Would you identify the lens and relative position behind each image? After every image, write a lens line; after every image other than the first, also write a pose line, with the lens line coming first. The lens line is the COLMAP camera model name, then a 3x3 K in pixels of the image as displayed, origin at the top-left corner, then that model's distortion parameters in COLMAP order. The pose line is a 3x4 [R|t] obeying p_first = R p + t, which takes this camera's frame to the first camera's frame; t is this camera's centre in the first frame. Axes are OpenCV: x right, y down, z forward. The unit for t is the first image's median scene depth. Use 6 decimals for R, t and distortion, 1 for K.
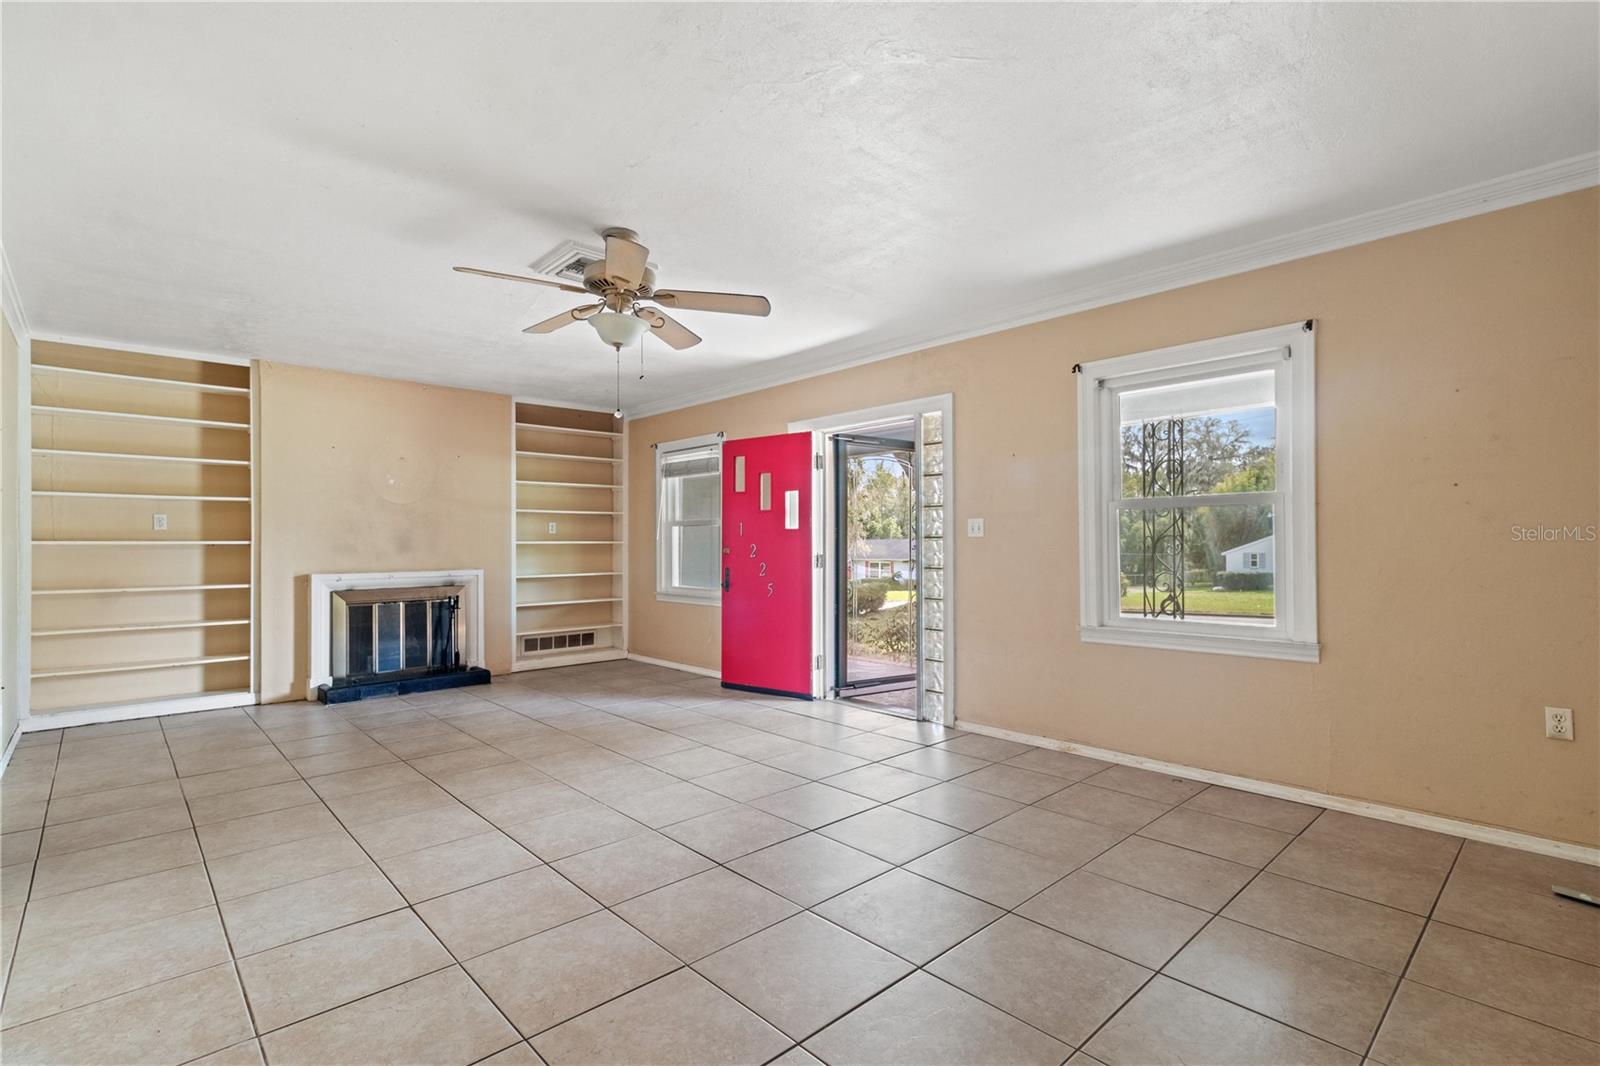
lens RADIAL K [[758.9, 0, 812.4], [0, 758.9, 541.5], [0, 0, 1]] dist [0.001734, 0.001248]
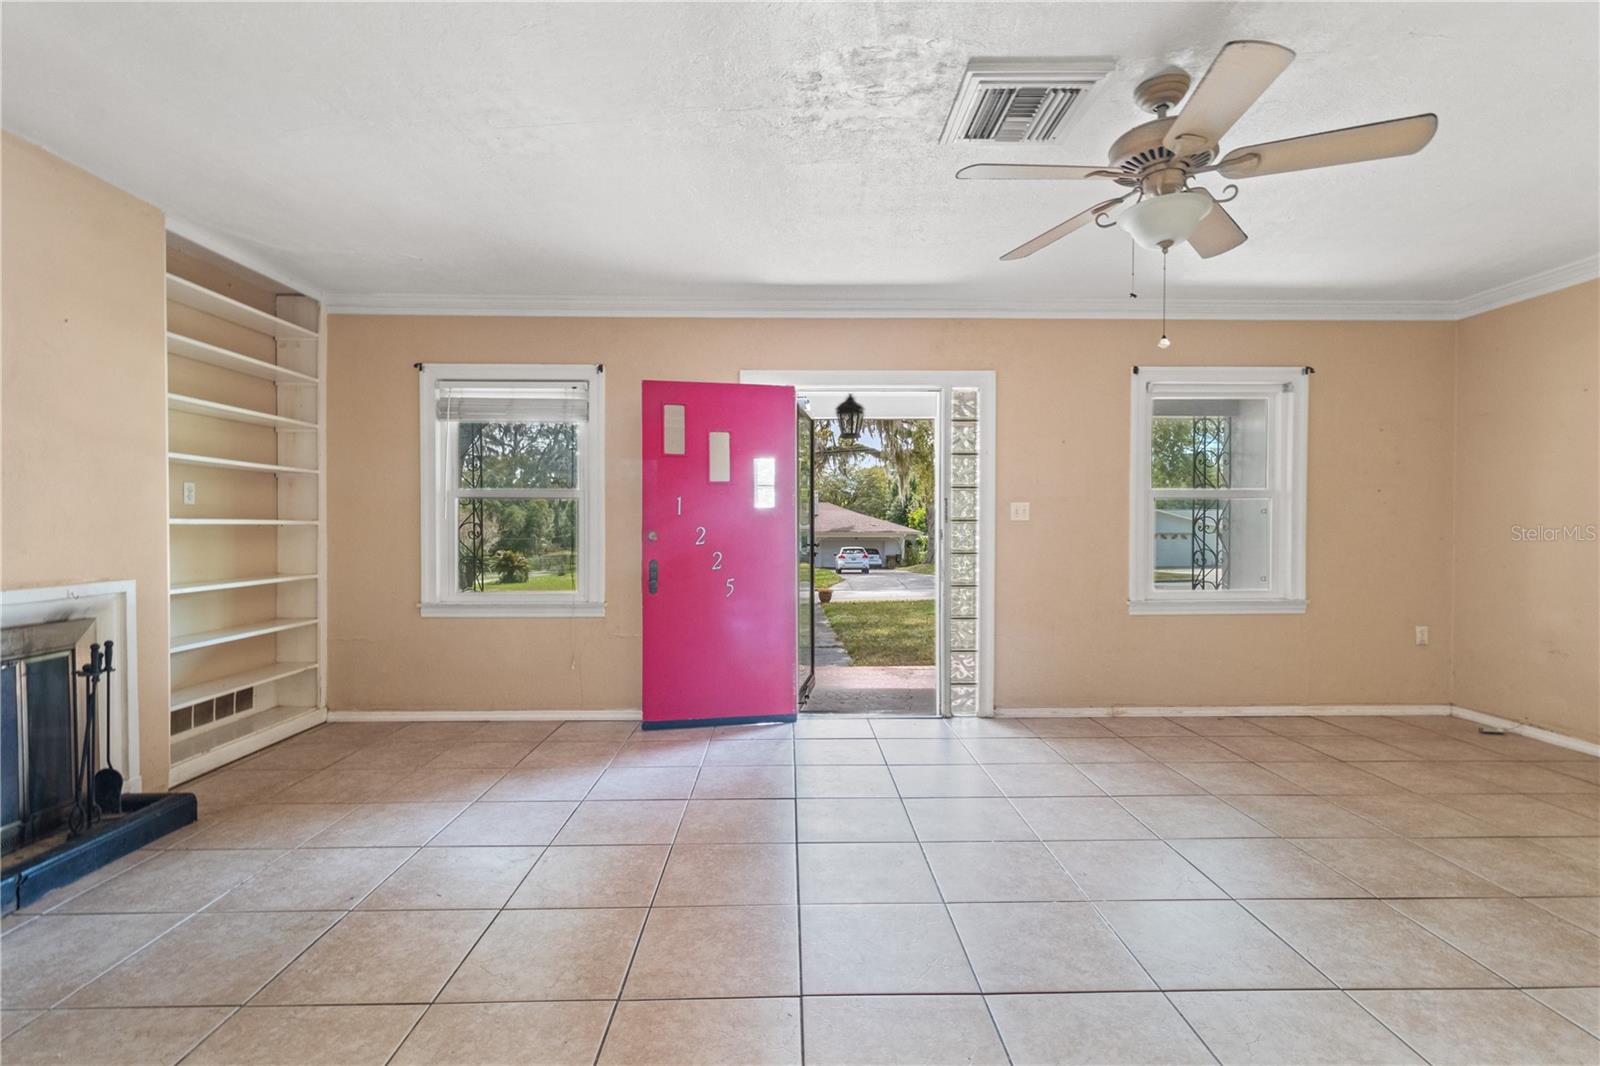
lens RADIAL K [[758.9, 0, 813.2], [0, 758.9, 539.2], [0, 0, 1]] dist [0.001734, 0.001248]
pose [[0.660966, -0.007426, 0.750379, -0.664733], [-0.005655, 0.999873, 0.014877, 0.004742], [-0.750395, -0.014077, 0.660840, 0.511852]]
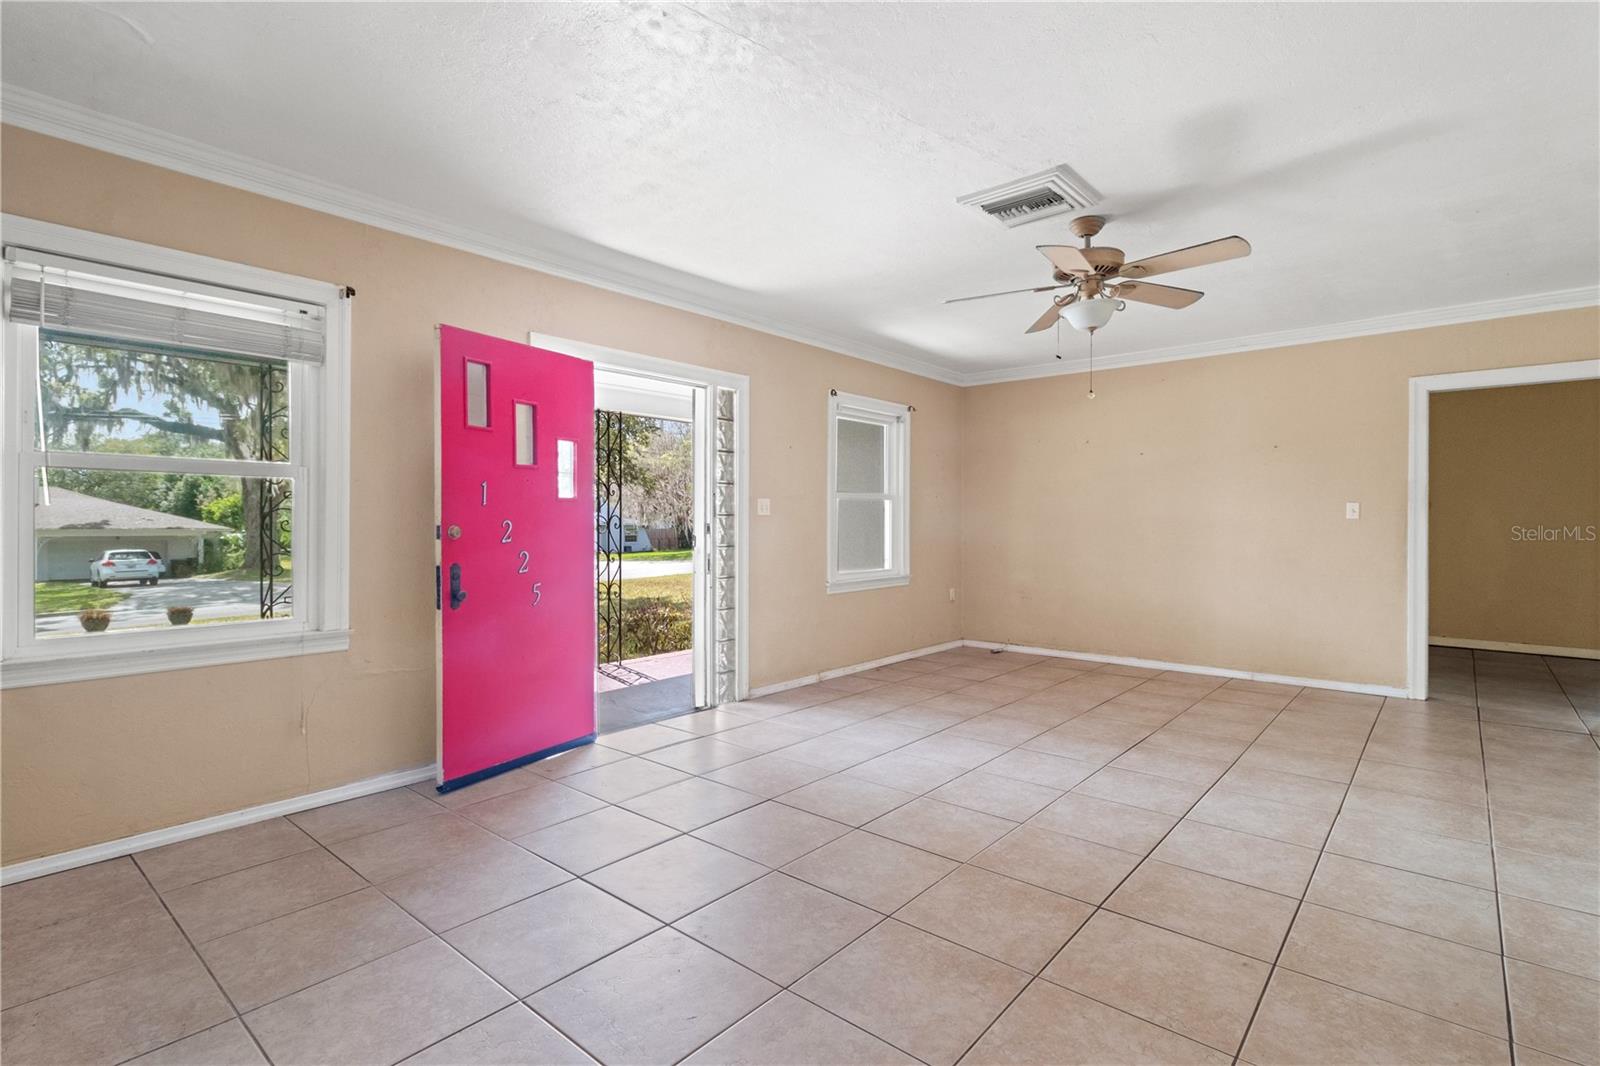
lens RADIAL K [[758.9, 0, 815.4], [0, 758.9, 522.5], [0, 0, 1]] dist [0.001734, 0.001248]
pose [[-0.118420, 0.004610, 0.992953, -0.822324], [-0.003554, 0.999981, -0.005067, 0.008833], [-0.992957, -0.004129, -0.118401, 0.989365]]
